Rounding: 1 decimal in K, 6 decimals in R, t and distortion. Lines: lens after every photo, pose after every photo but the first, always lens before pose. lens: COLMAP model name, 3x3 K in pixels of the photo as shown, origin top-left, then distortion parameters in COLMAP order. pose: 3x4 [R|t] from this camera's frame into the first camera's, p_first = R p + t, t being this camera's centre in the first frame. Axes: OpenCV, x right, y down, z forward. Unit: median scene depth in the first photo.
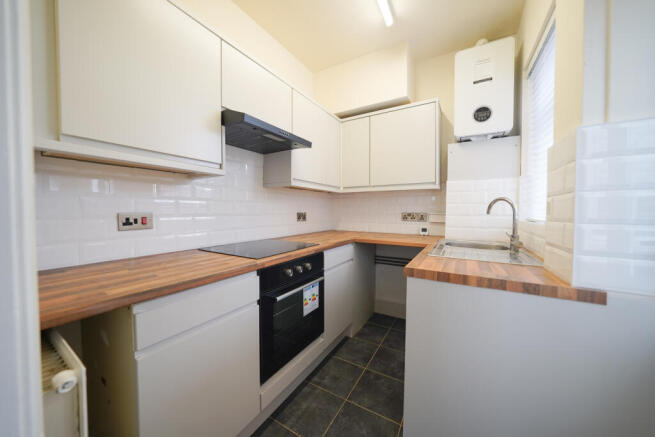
lens RADIAL K [[231.4, 0, 328.1], [0, 231.4, 214.6], [0, 0, 1]] dist [-0.000600, -0.000020]
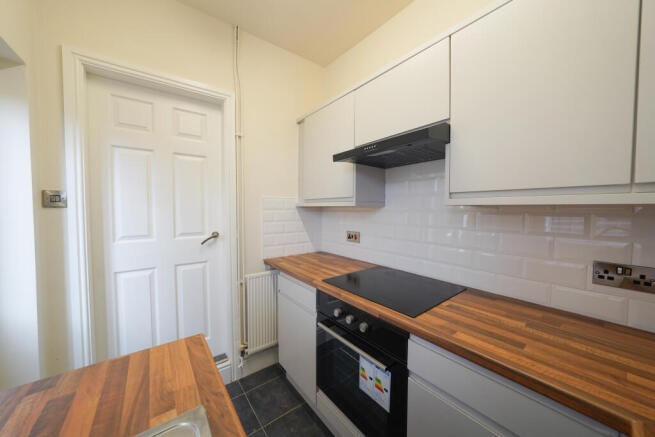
lens RADIAL K [[227.9, 0, 321.5], [0, 227.9, 219.4], [0, 0, 1]] dist [-0.025644, 0.000071]
pose [[-0.384384, 0.036093, -0.922467, 0.573339], [-0.026073, 0.998412, 0.049929, -0.130793], [0.922805, 0.043243, -0.382833, 1.105167]]
